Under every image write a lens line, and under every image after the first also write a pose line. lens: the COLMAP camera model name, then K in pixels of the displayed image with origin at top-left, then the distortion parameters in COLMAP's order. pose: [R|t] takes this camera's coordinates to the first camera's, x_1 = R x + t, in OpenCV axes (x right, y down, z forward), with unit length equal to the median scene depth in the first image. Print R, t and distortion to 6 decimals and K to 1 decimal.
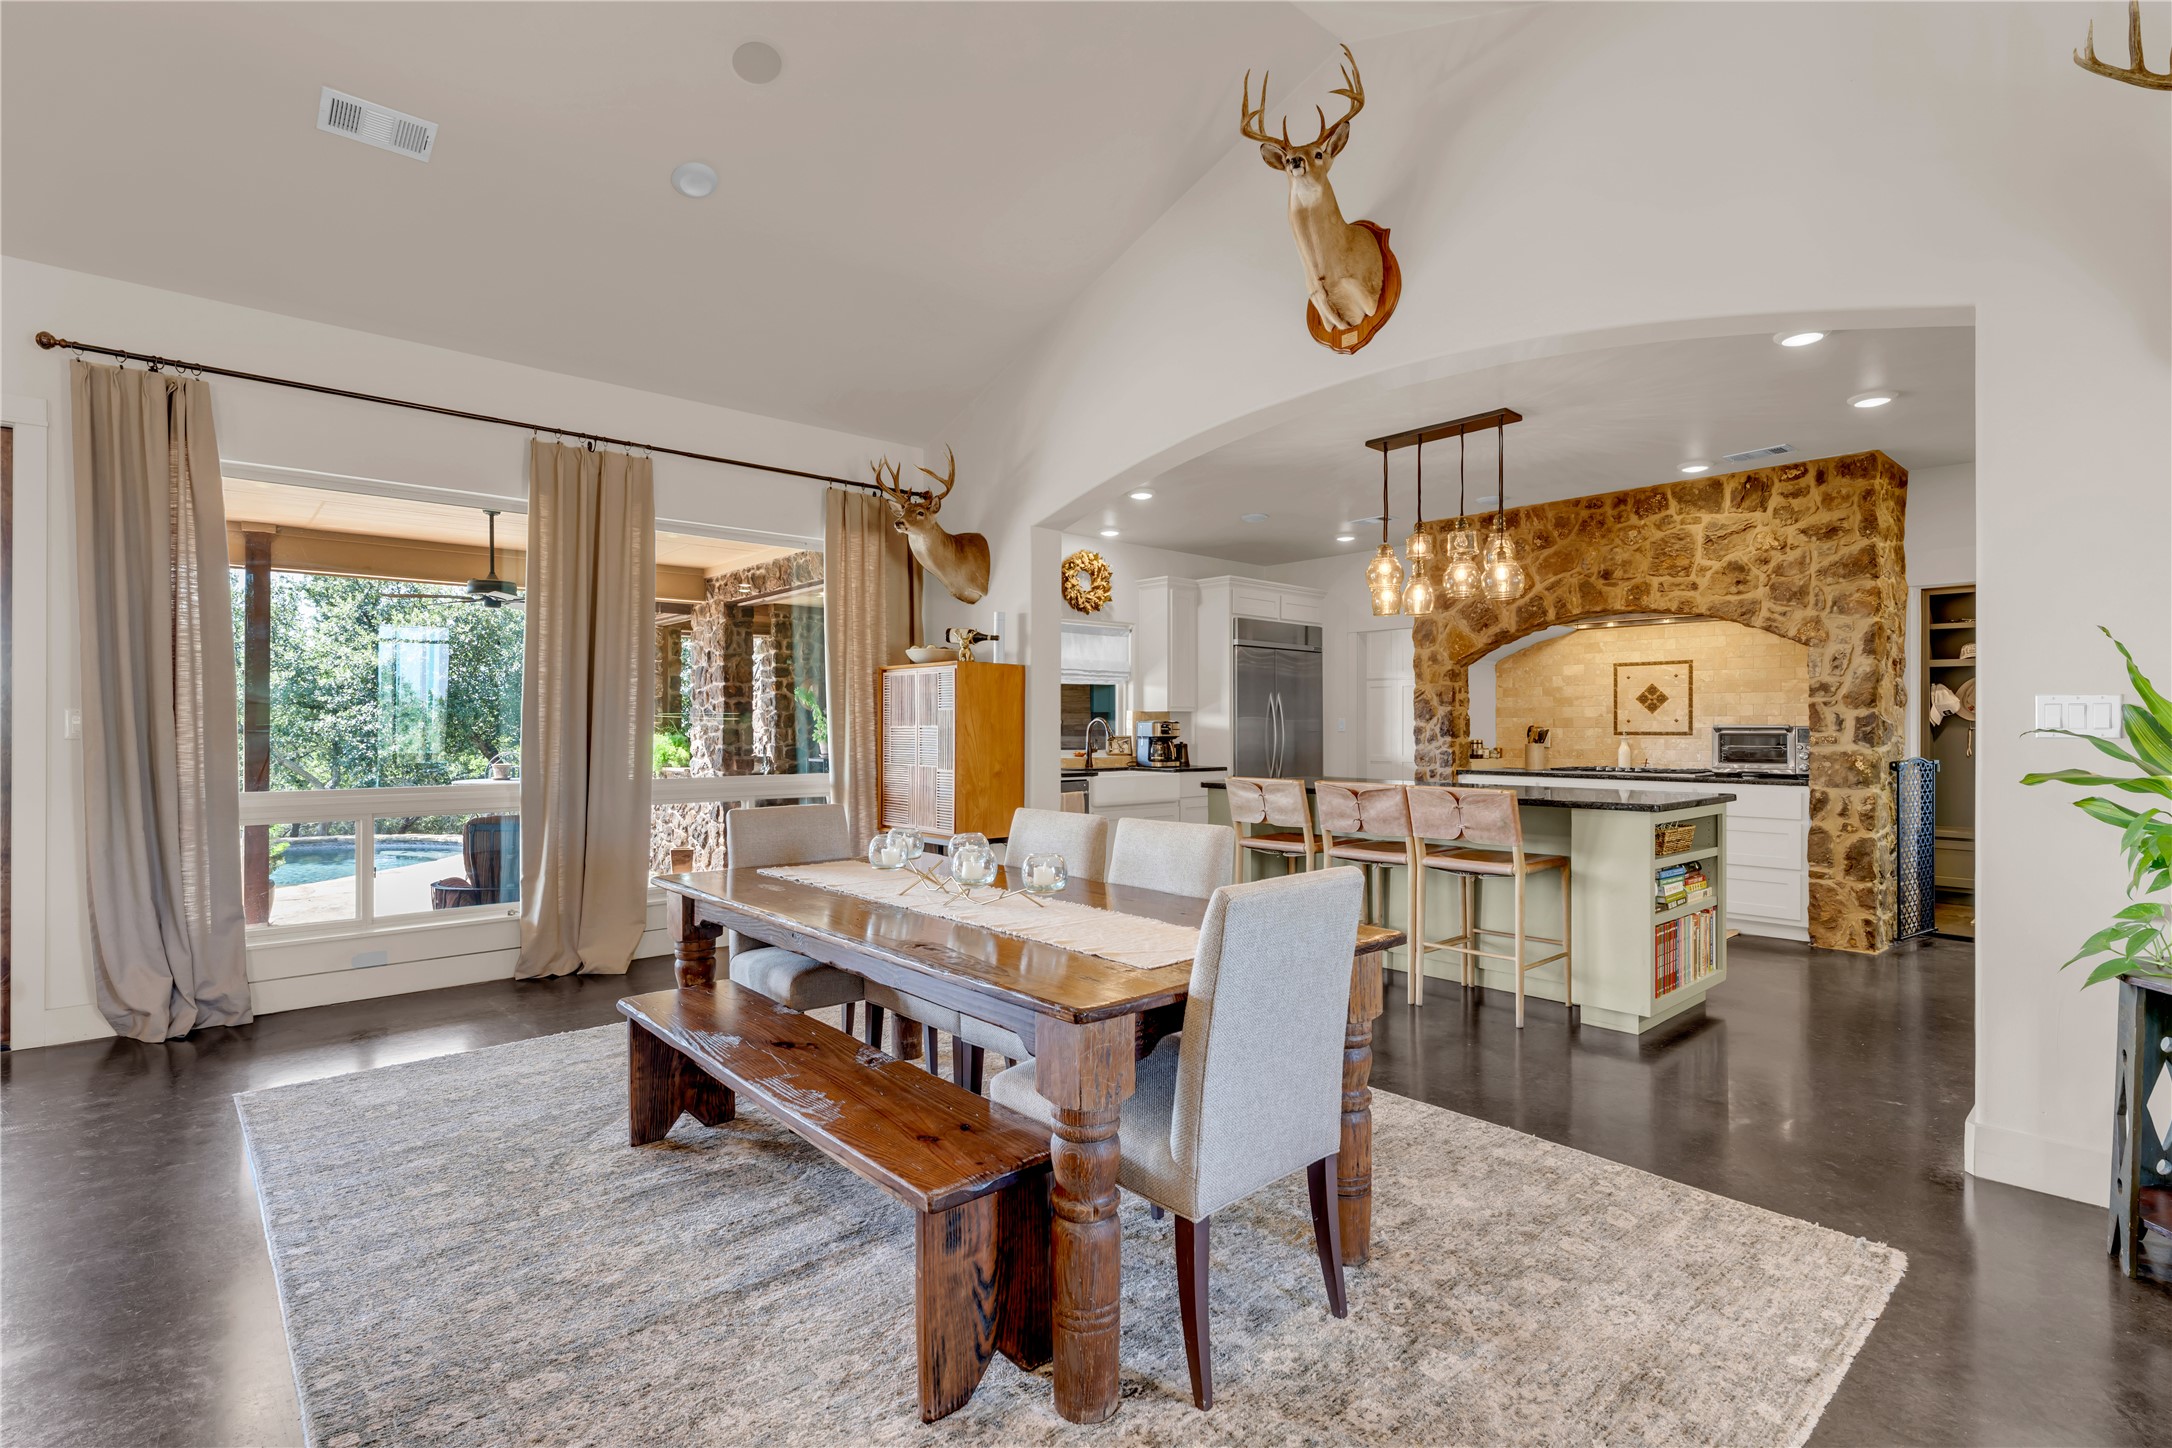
lens RADIAL K [[1038.6, 0, 1077.7], [0, 1038.6, 724.5], [0, 0, 1]] dist [-0.002745, -0.001214]
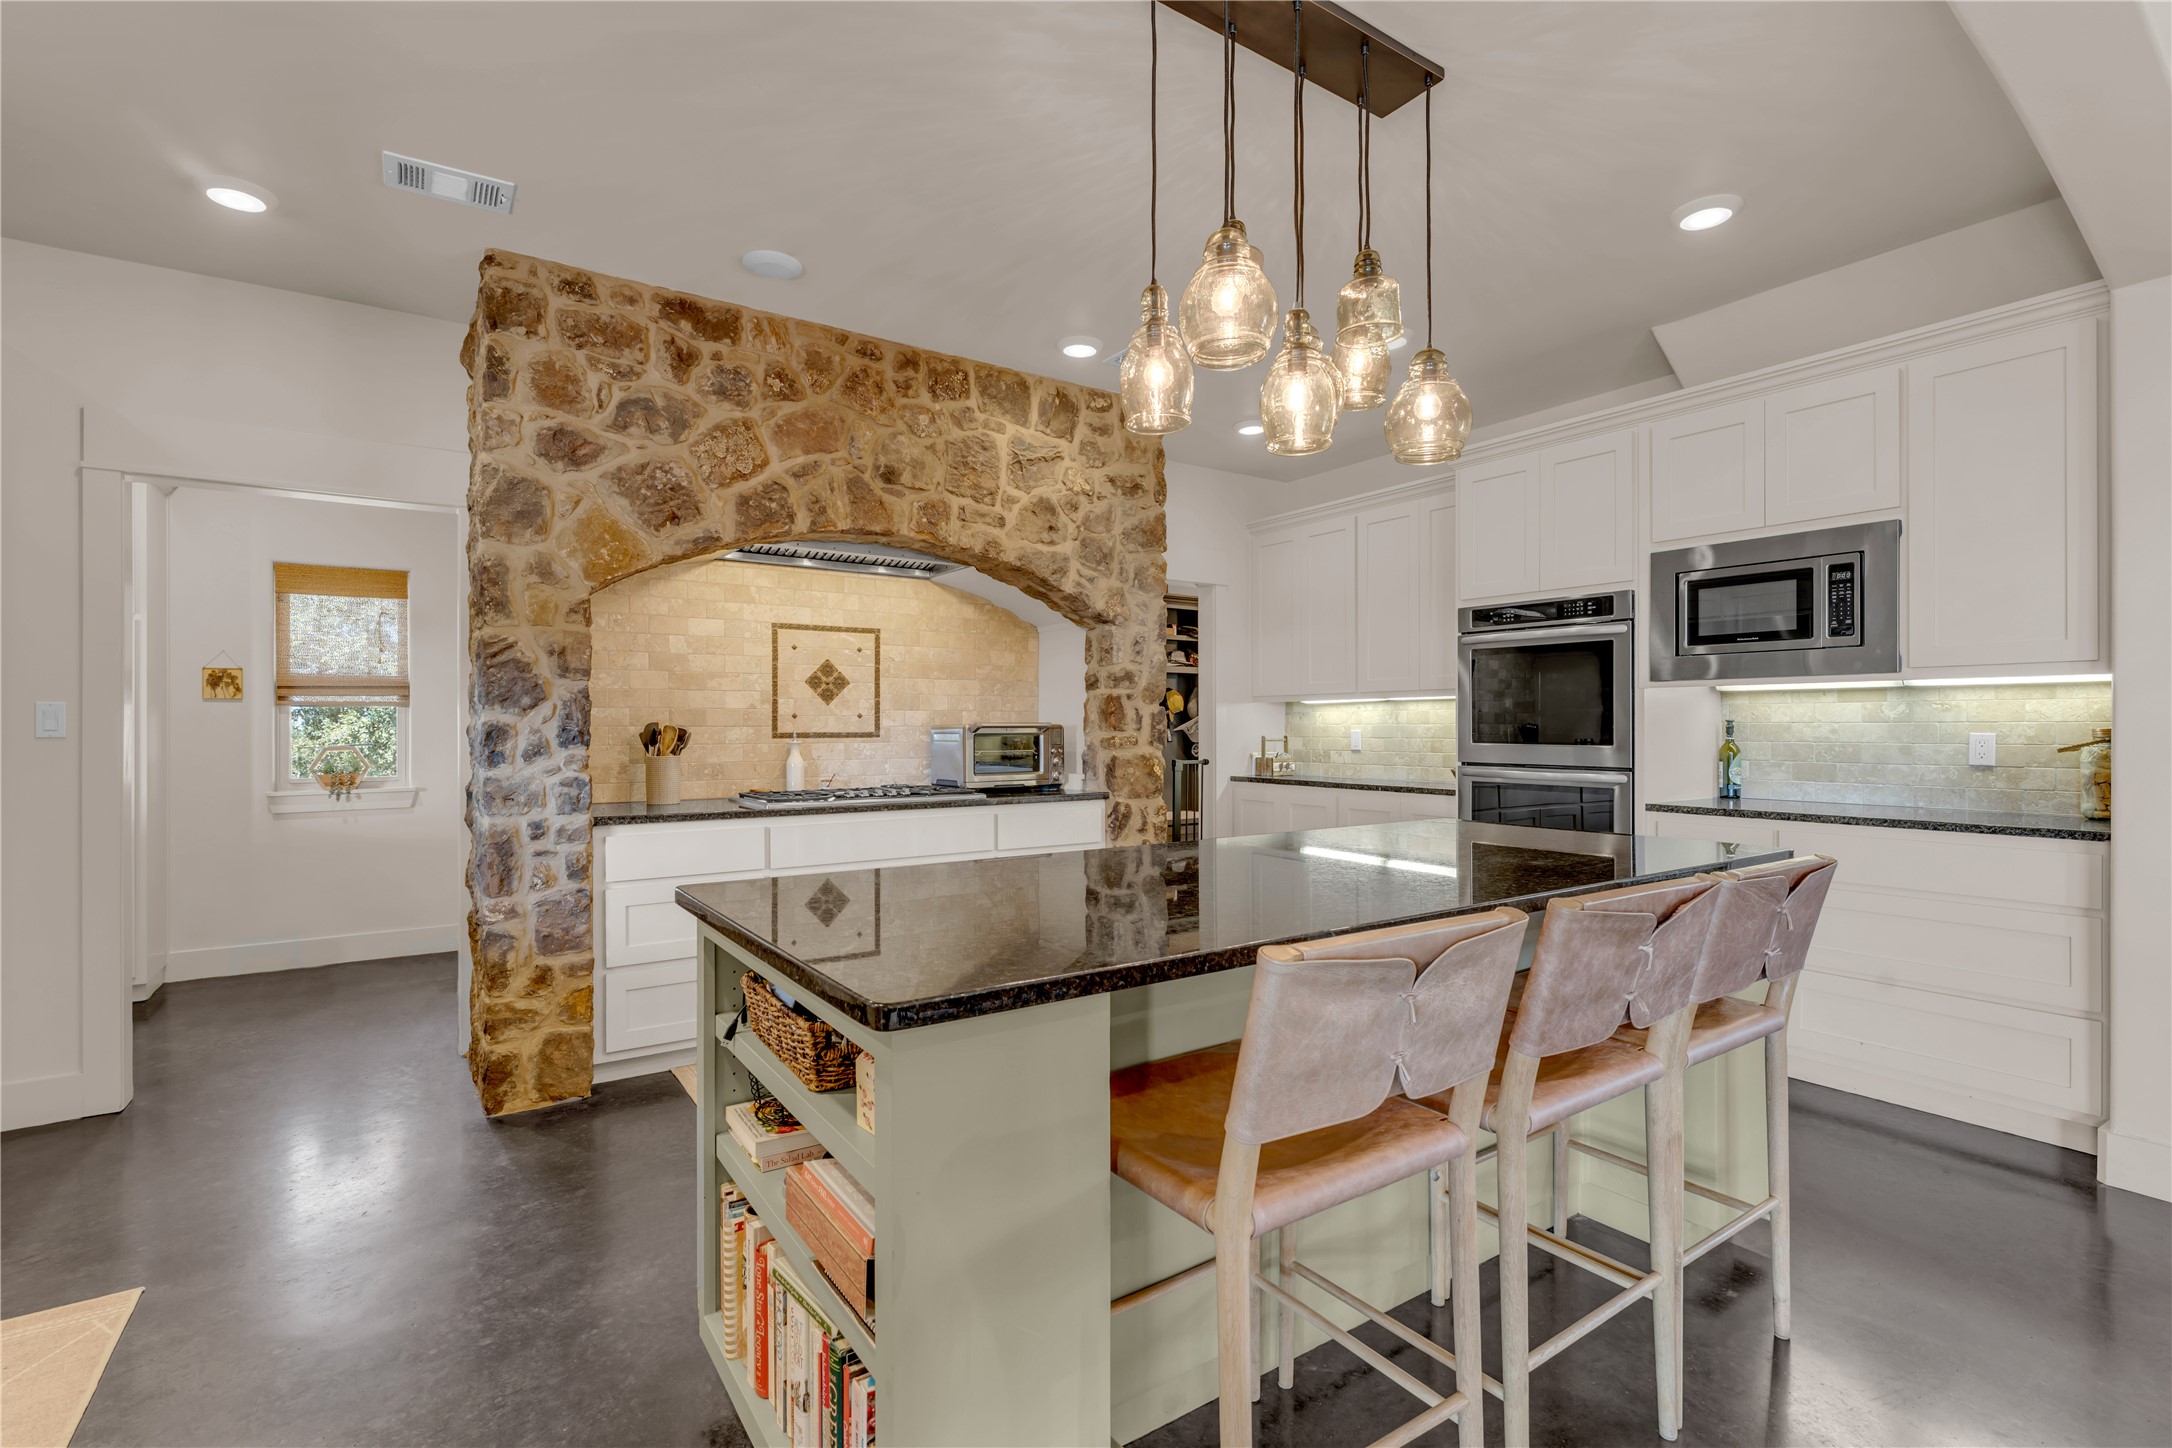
lens RADIAL K [[997.6, 0, 1079.5], [0, 997.6, 722.5], [0, 0, 1]] dist [-0.001109, -0.000097]
pose [[0.129048, 0.004282, 0.991629, -0.055959], [-0.001872, 0.999990, -0.004075, 0.003133], [-0.991637, -0.001331, 0.129055, 0.824952]]
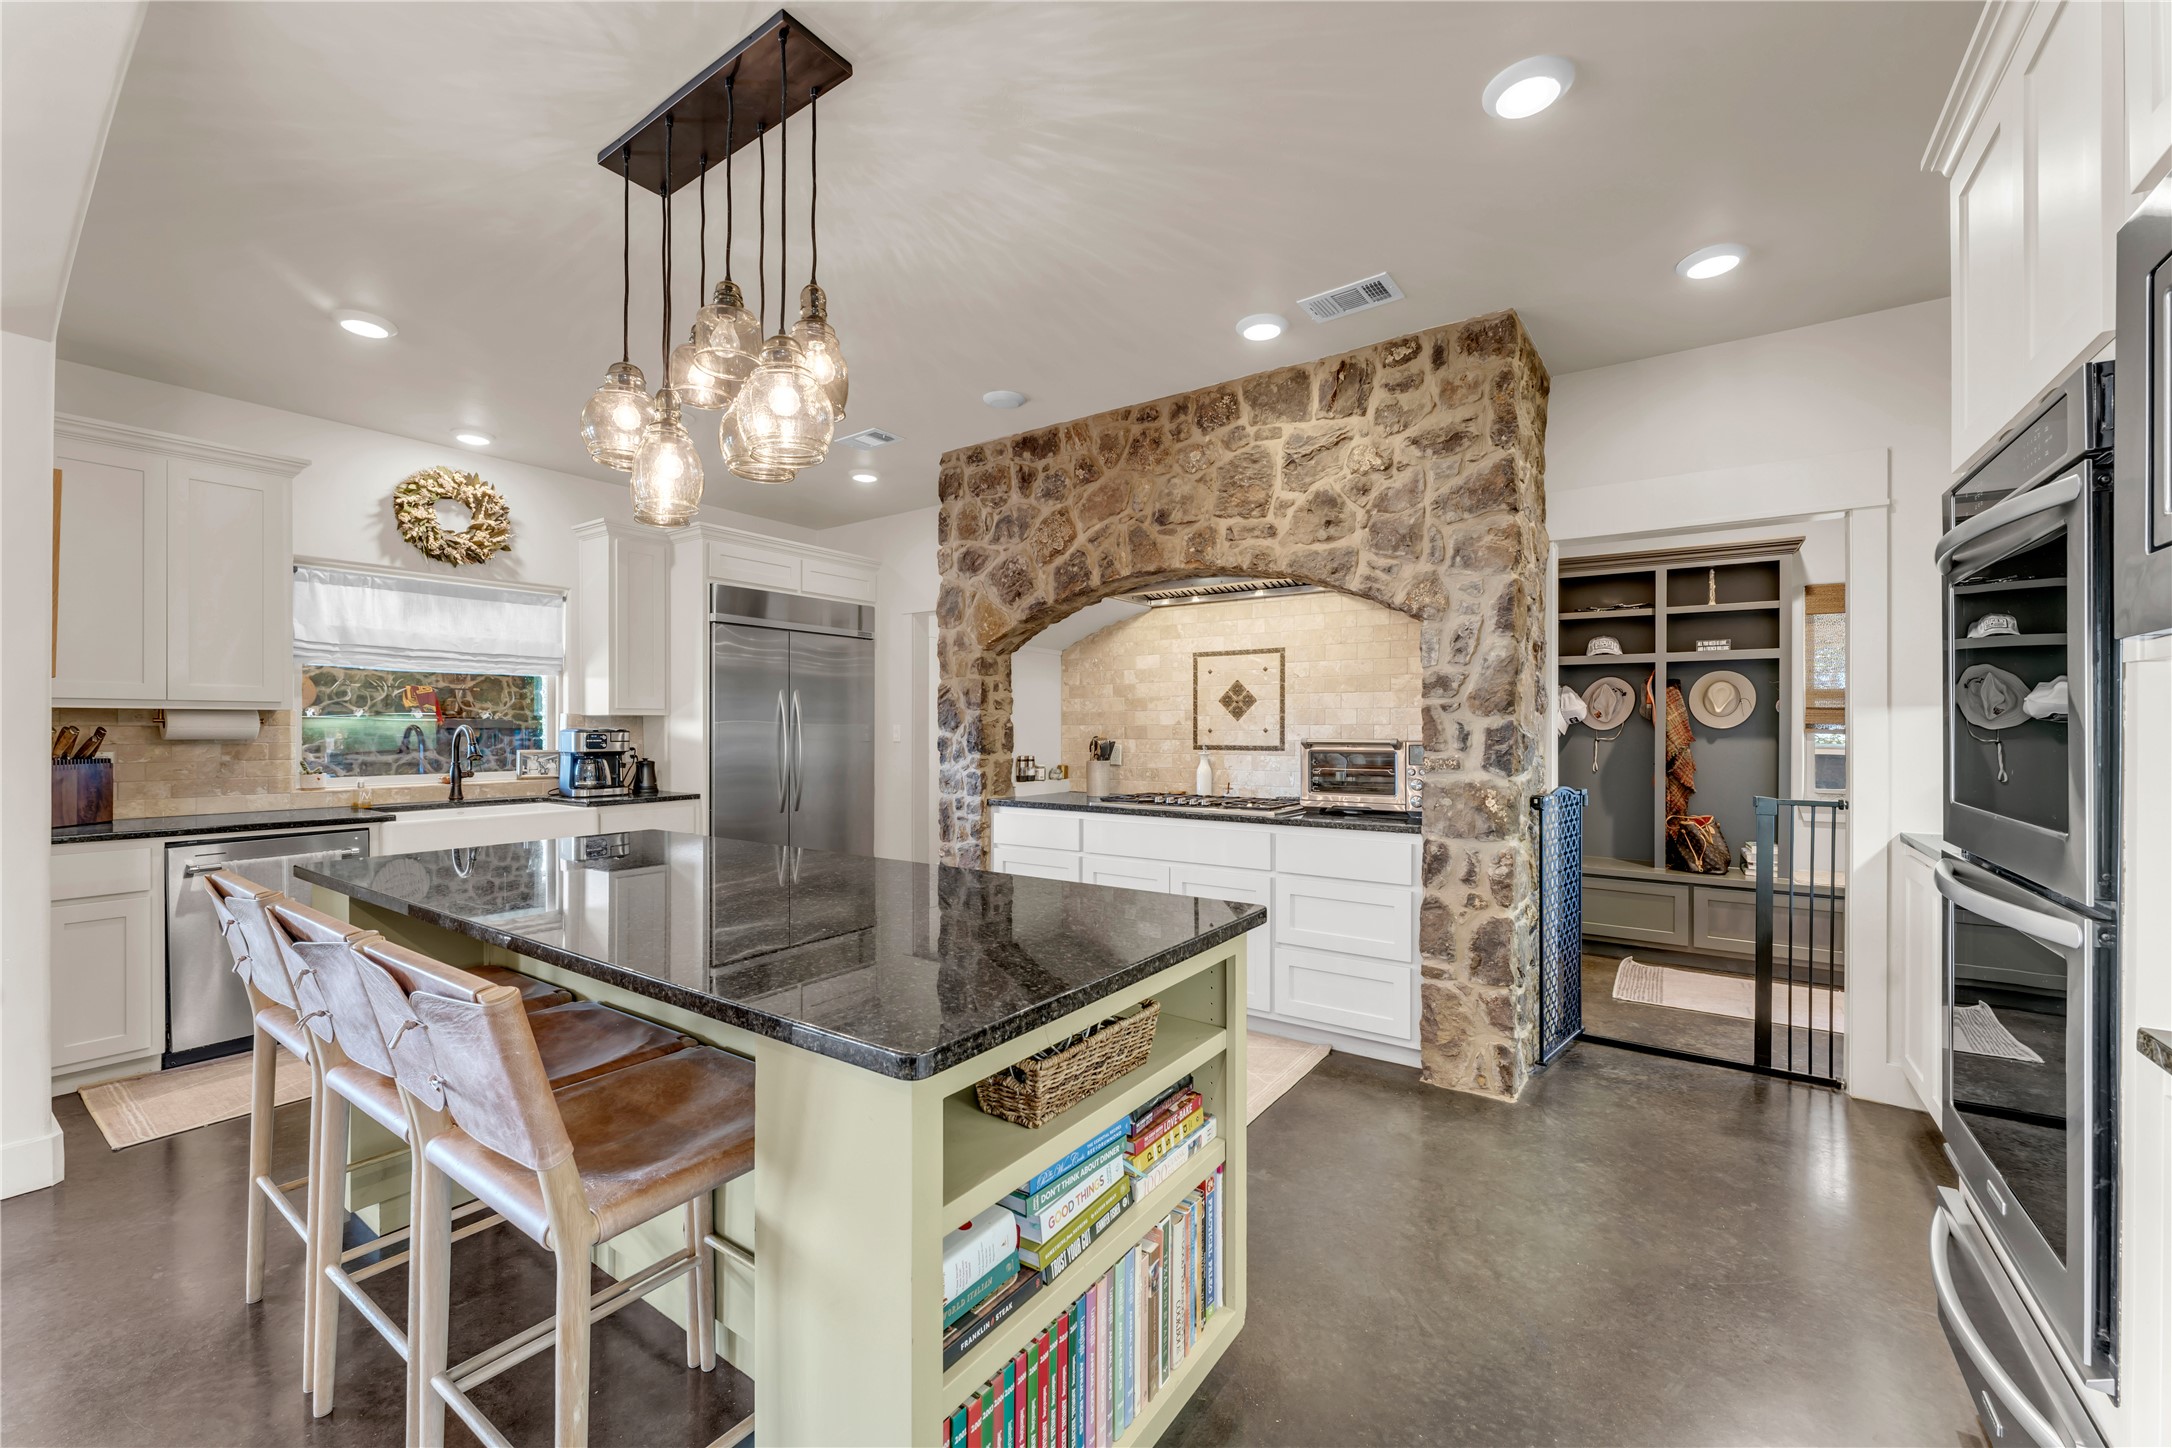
lens RADIAL K [[857.6, 0, 1090.6], [0, 857.6, 726.4], [0, 0, 1]] dist [-0.002830, 0.000123]
pose [[0.973215, 0.000673, 0.229897, 0.338930], [-0.001054, 0.999998, 0.001536, -0.008015], [-0.229895, -0.001737, 0.973214, 0.468798]]
